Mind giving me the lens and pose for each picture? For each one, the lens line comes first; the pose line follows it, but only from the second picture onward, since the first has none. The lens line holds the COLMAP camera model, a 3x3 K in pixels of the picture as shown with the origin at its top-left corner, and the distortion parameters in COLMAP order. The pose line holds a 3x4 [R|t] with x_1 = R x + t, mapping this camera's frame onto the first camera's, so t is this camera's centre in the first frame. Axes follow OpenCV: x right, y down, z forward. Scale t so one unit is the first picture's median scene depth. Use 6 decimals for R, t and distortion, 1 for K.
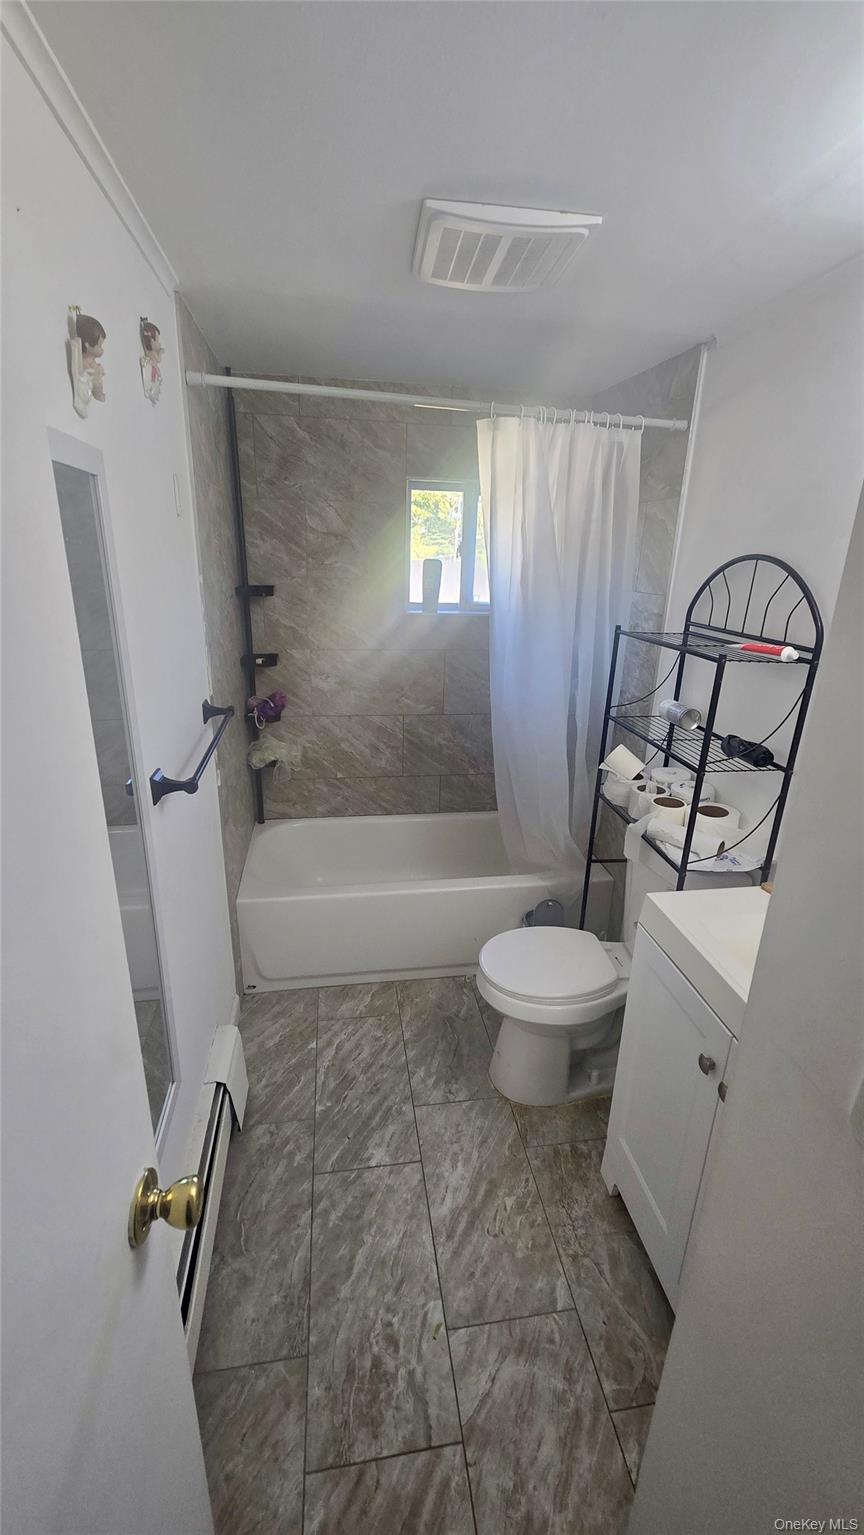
lens RADIAL K [[622.7, 0, 435.0], [0, 622.7, 770.2], [0, 0, 1]] dist [0.008705, 0.000196]
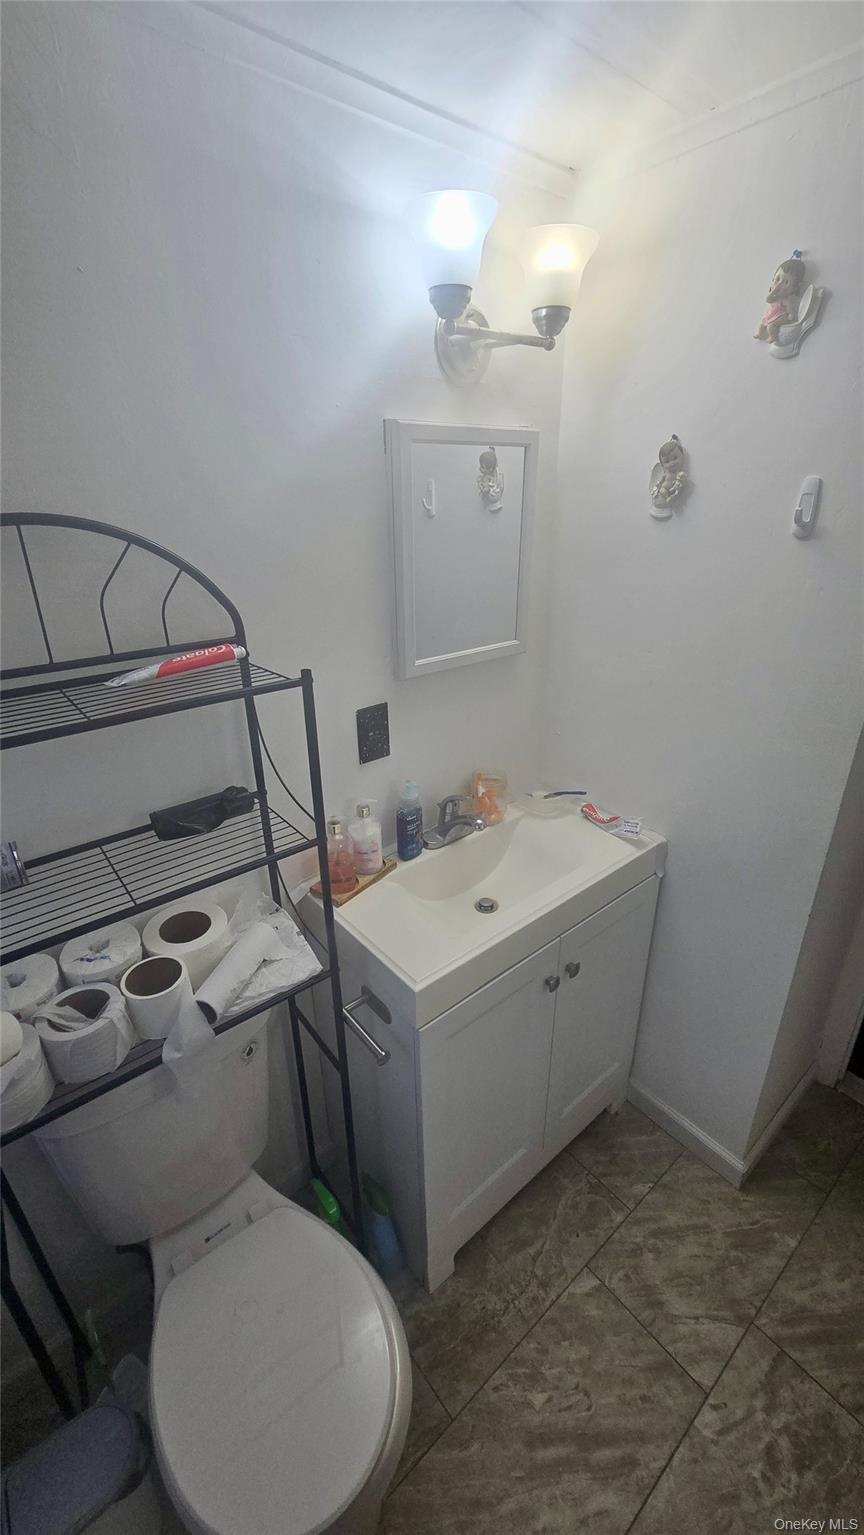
lens RADIAL K [[622.7, 0, 438.3], [0, 622.7, 770.8], [0, 0, 1]] dist [0.008705, 0.000196]
pose [[-0.516929, -0.358998, 0.777113, -0.150390], [0.271617, 0.792115, 0.546606, -0.394107], [-0.811794, 0.493633, -0.311957, 1.069101]]
